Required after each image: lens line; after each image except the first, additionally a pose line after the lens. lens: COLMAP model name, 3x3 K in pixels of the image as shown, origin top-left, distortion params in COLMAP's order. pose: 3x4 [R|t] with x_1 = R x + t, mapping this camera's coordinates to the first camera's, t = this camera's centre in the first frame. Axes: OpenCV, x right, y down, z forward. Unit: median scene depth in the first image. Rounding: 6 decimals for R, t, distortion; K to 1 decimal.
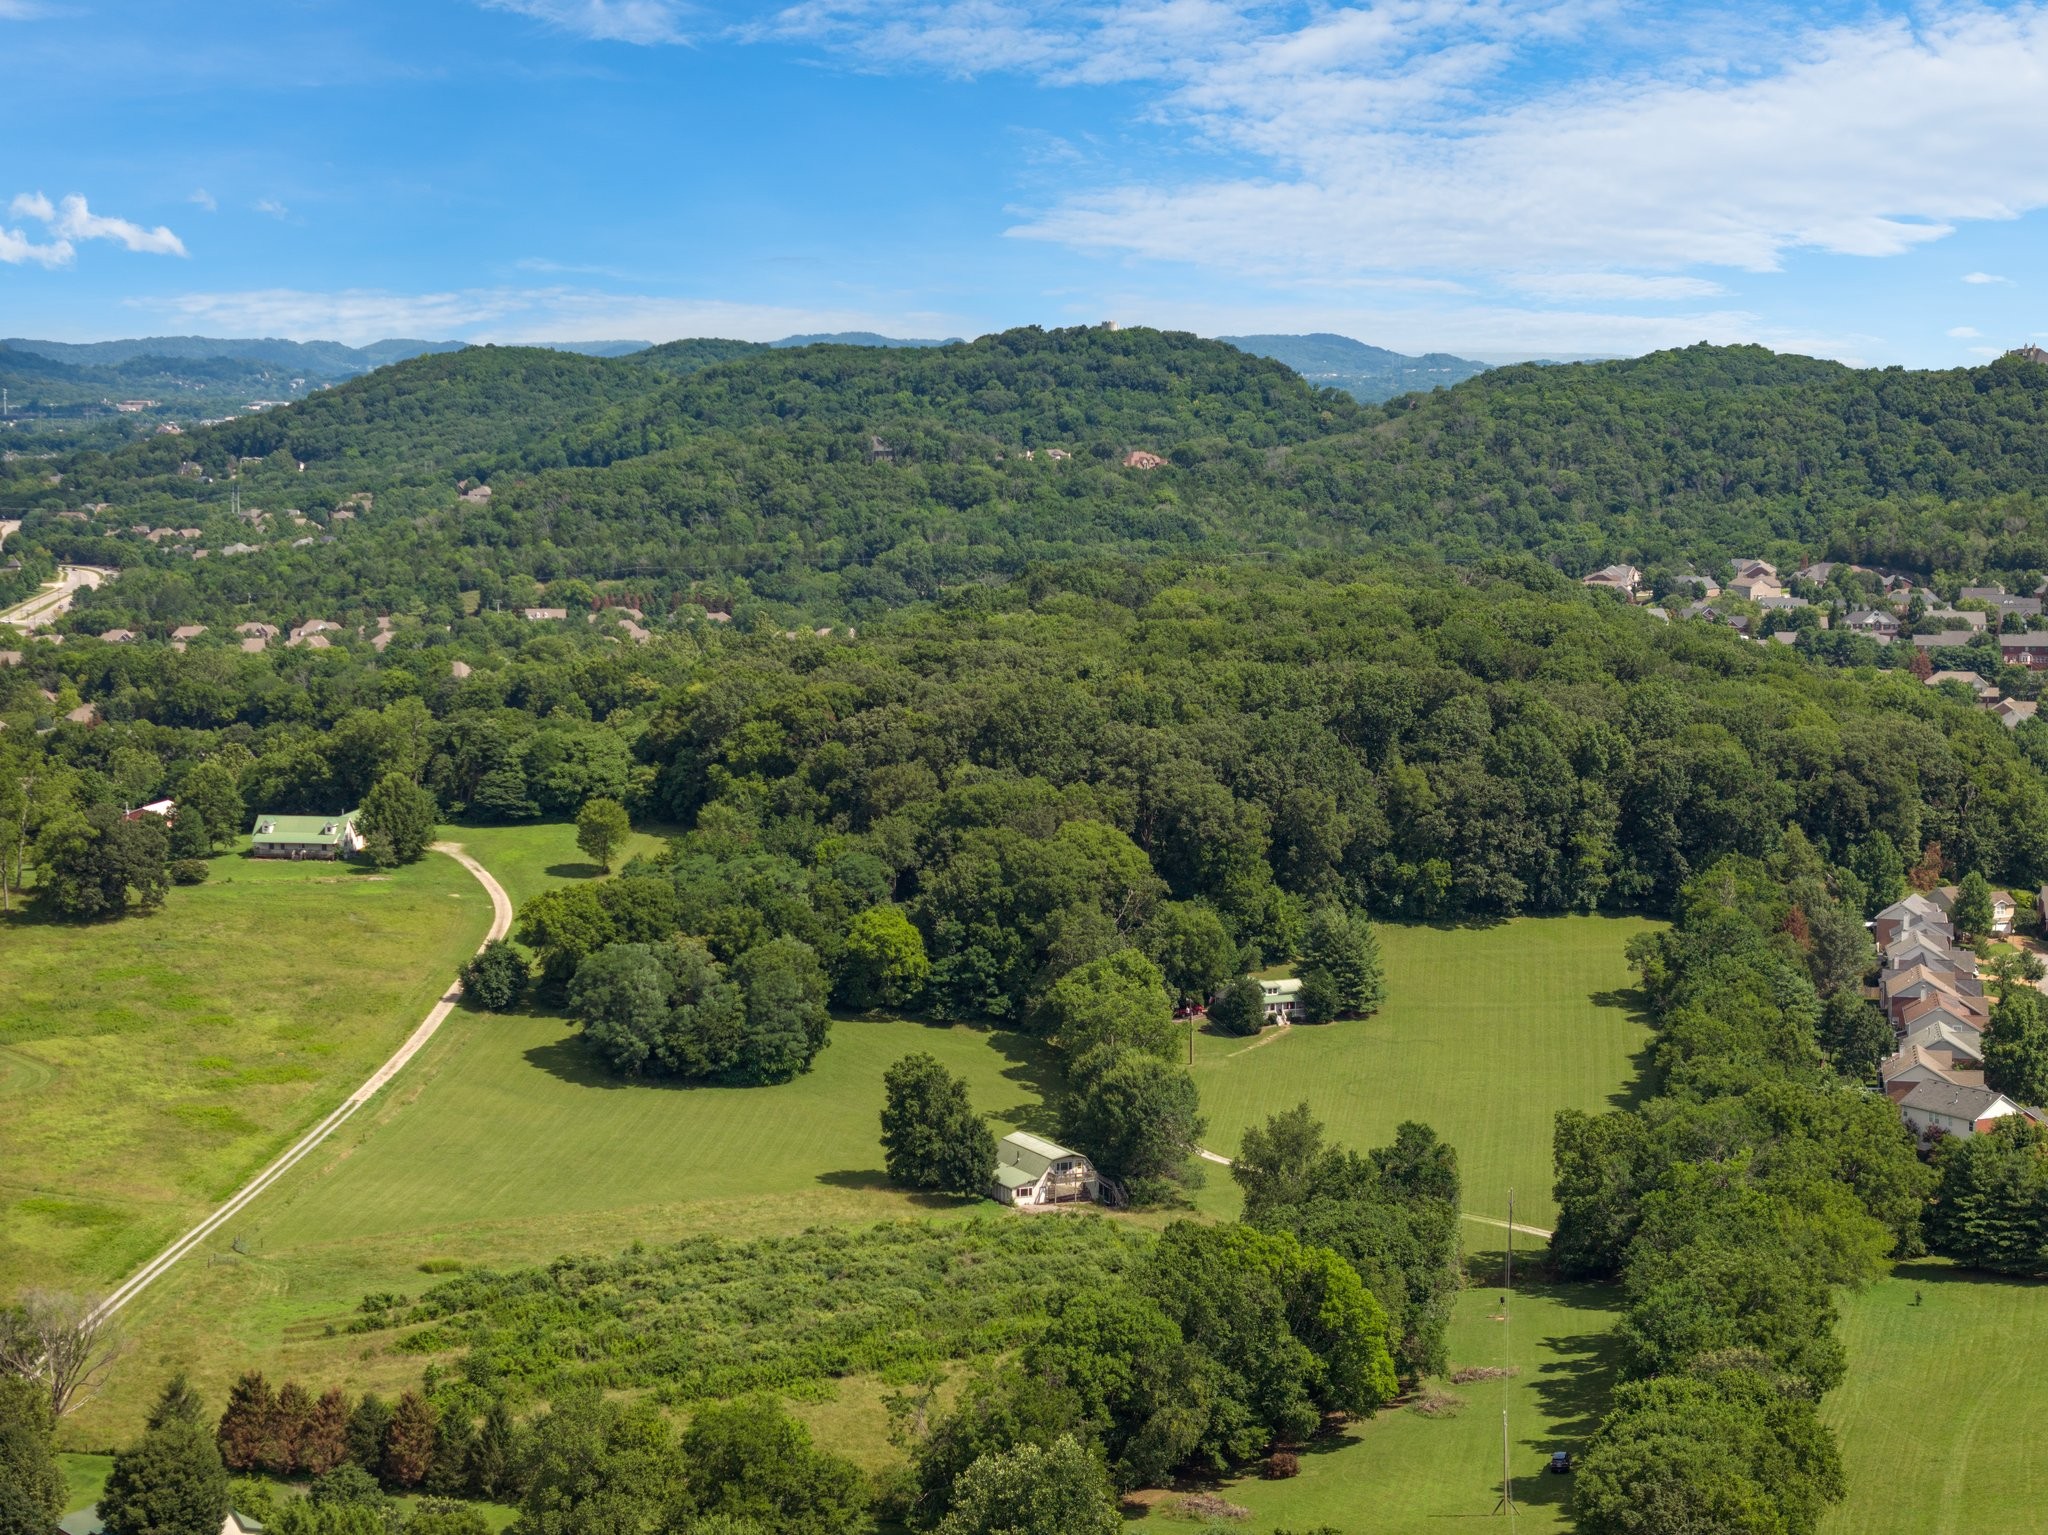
lens RADIAL K [[4100.4, 0, 1024.0], [0, 4100.4, 767.5], [0, 0, 1]] dist [-0.180655, 0.810319]
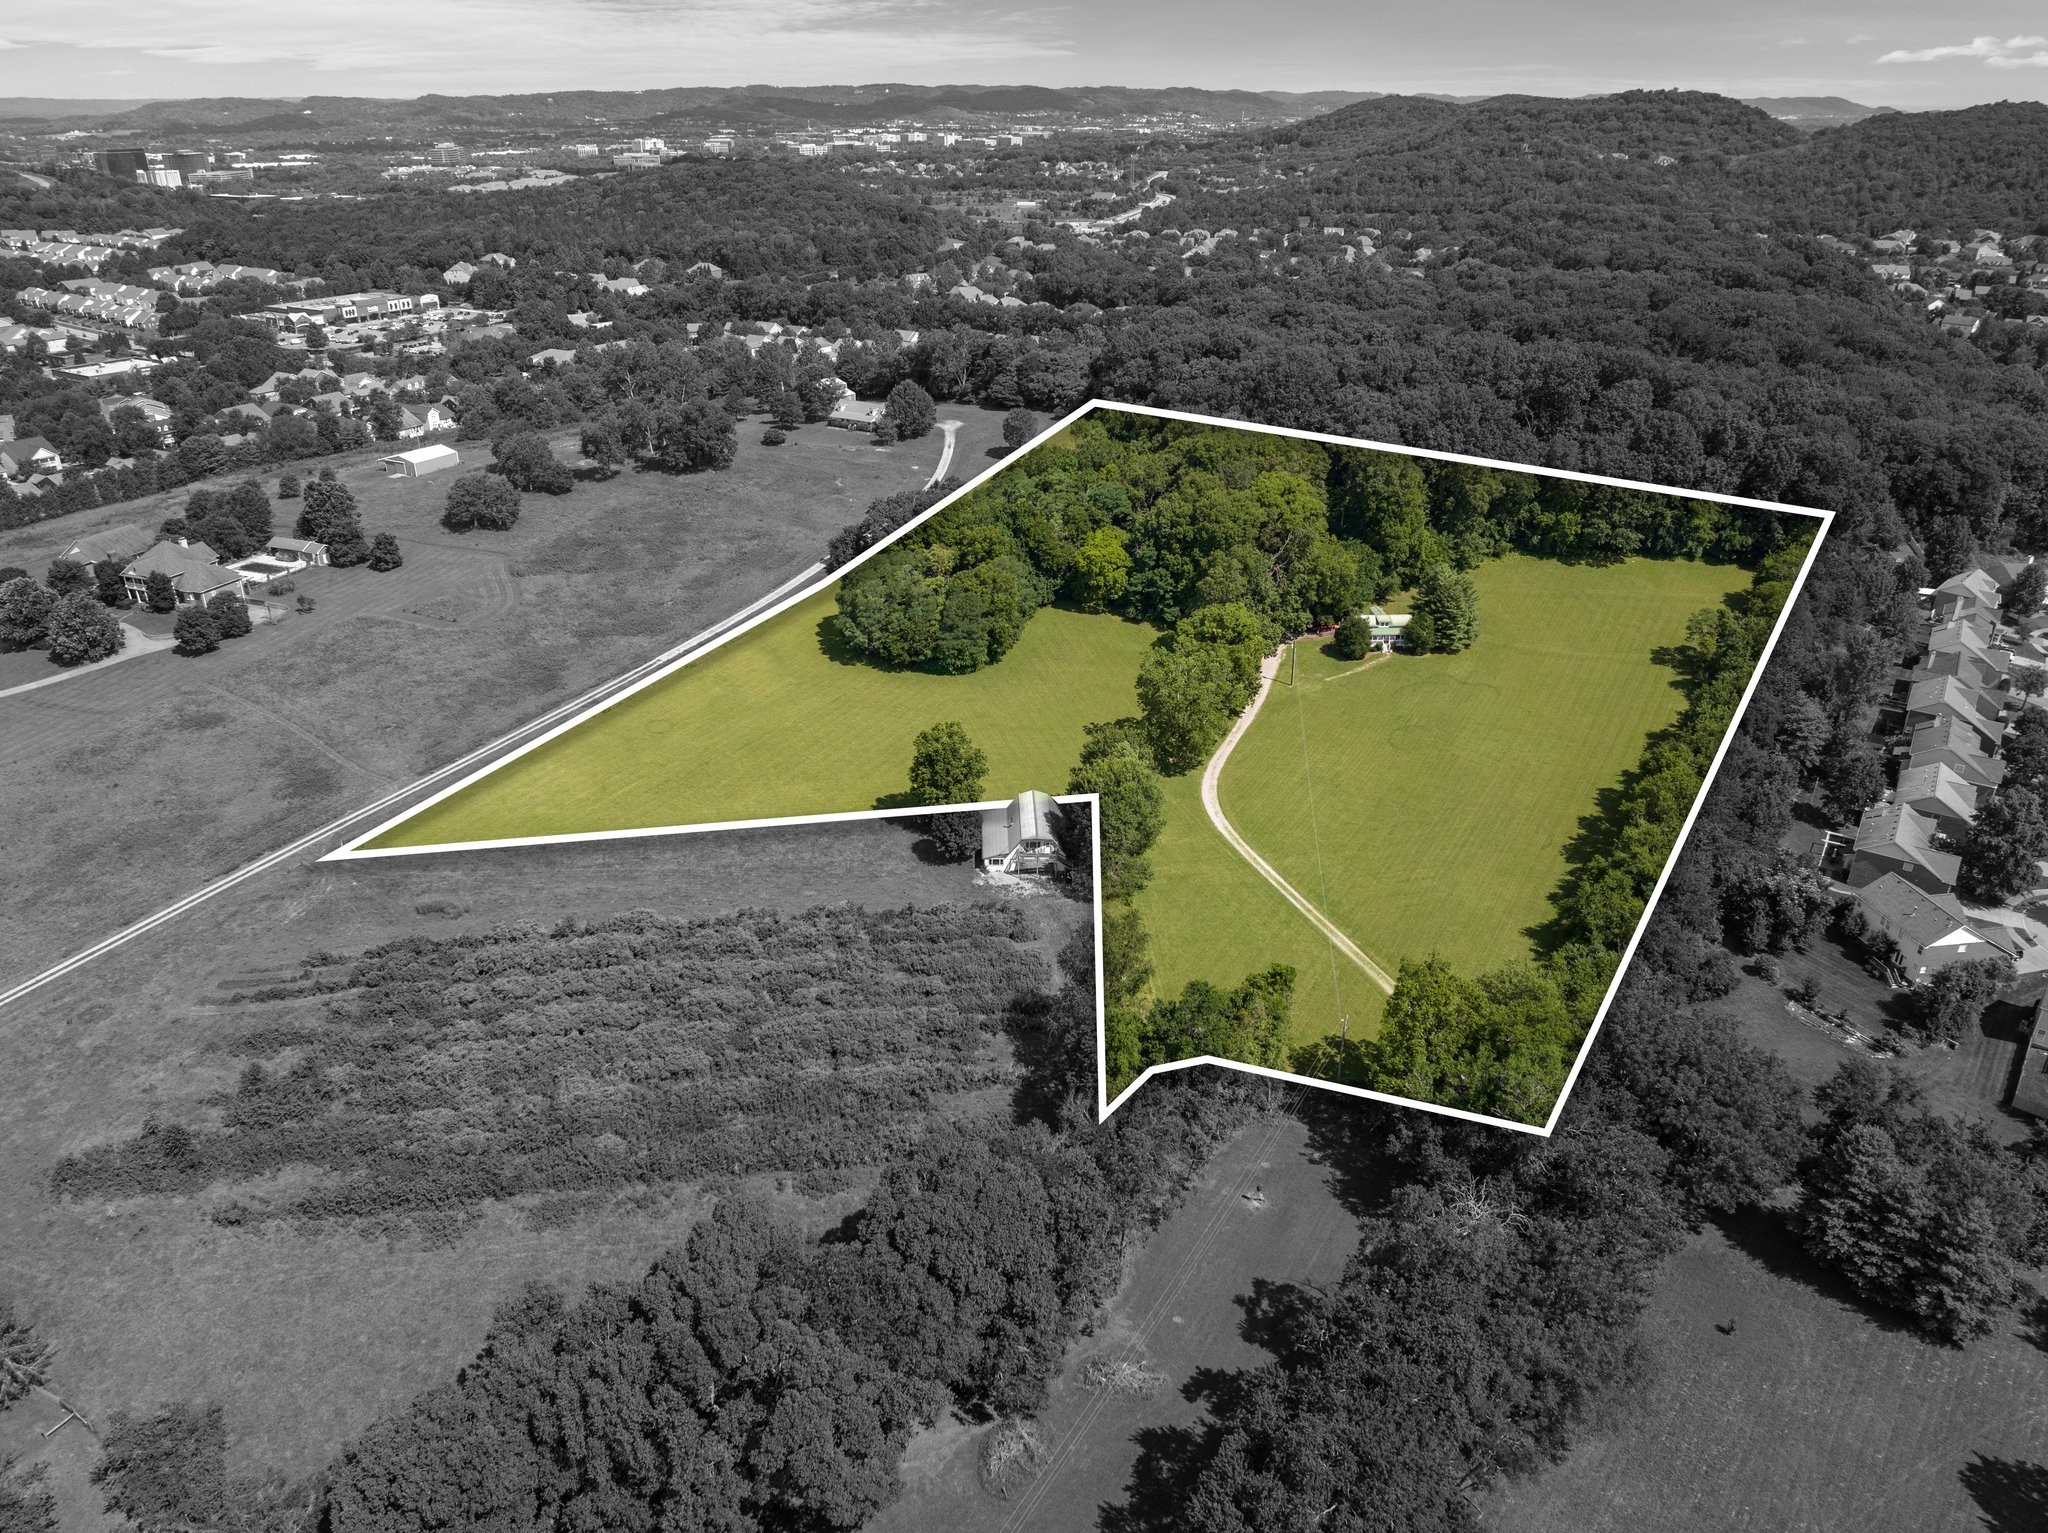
lens RADIAL K [[1447.5, 0, 1012.5], [0, 1447.5, 749.3], [0, 0, 1]] dist [-0.053223, 0.027692]
pose [[0.915584, 0.168774, -0.364995, 0.115928], [-0.042861, 0.943449, 0.328736, -0.050313], [0.399837, -0.285342, 0.871040, 0.486490]]
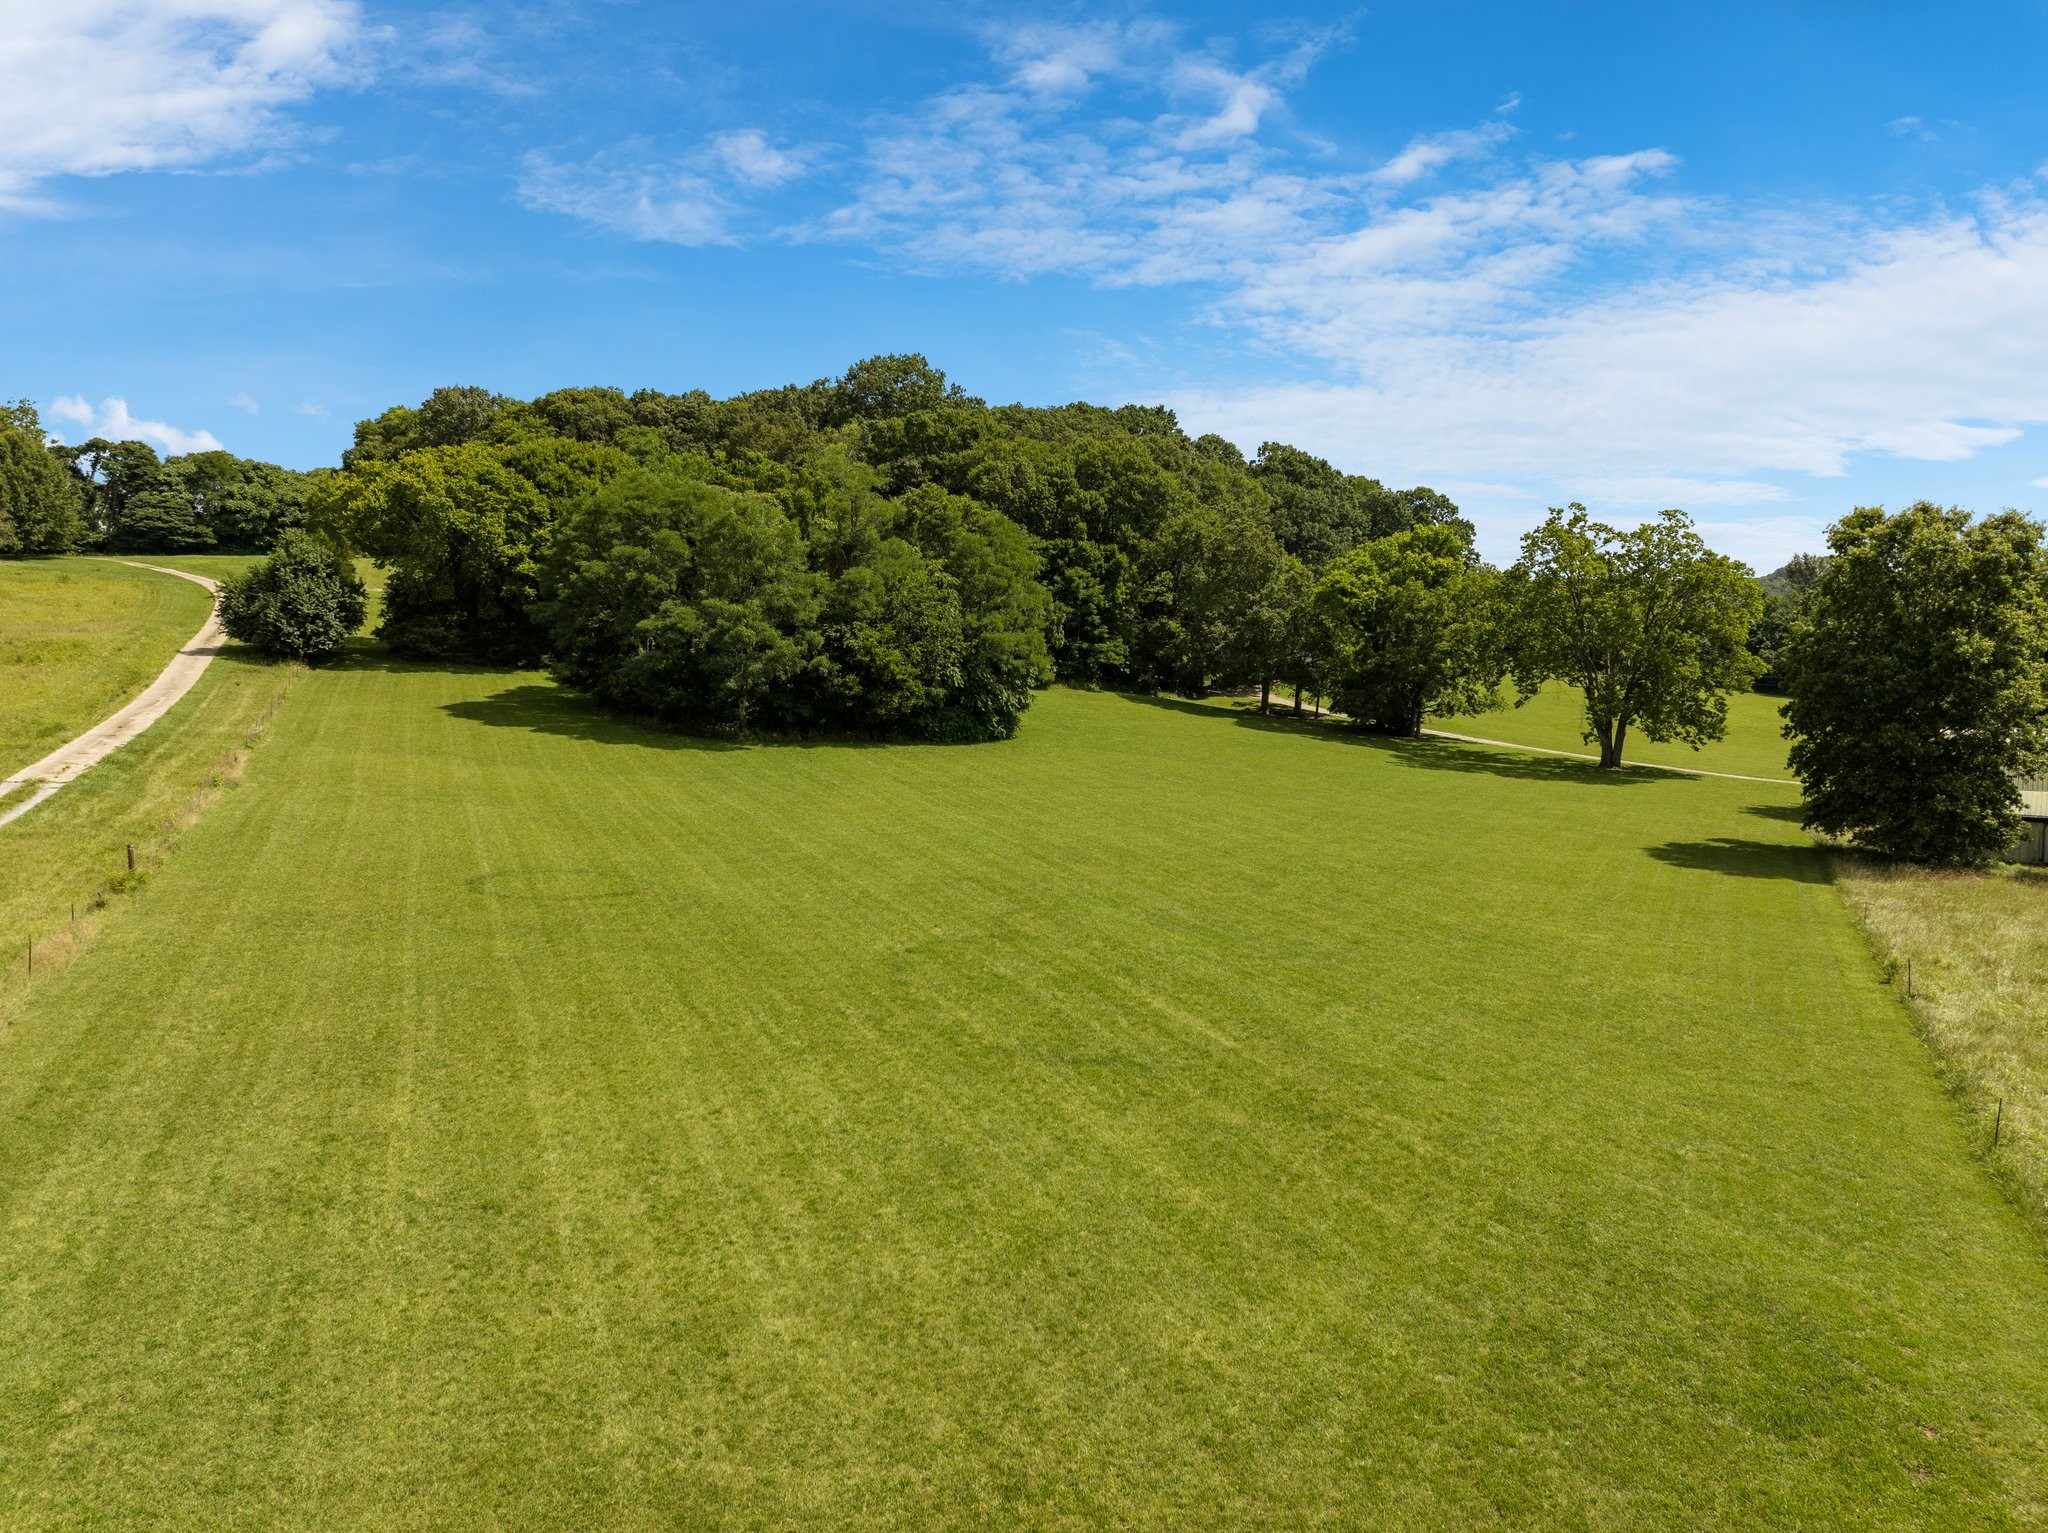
lens RADIAL K [[1443.0, 0, 1024.0], [0, 1443.0, 766.5], [0, 0, 1]] dist [-0.039901, 0.004232]
pose [[0.875004, -0.044351, 0.482079, -0.122542], [0.051898, 0.998650, -0.002324, 0.068931], [-0.481325, 0.027053, 0.876125, 0.712096]]
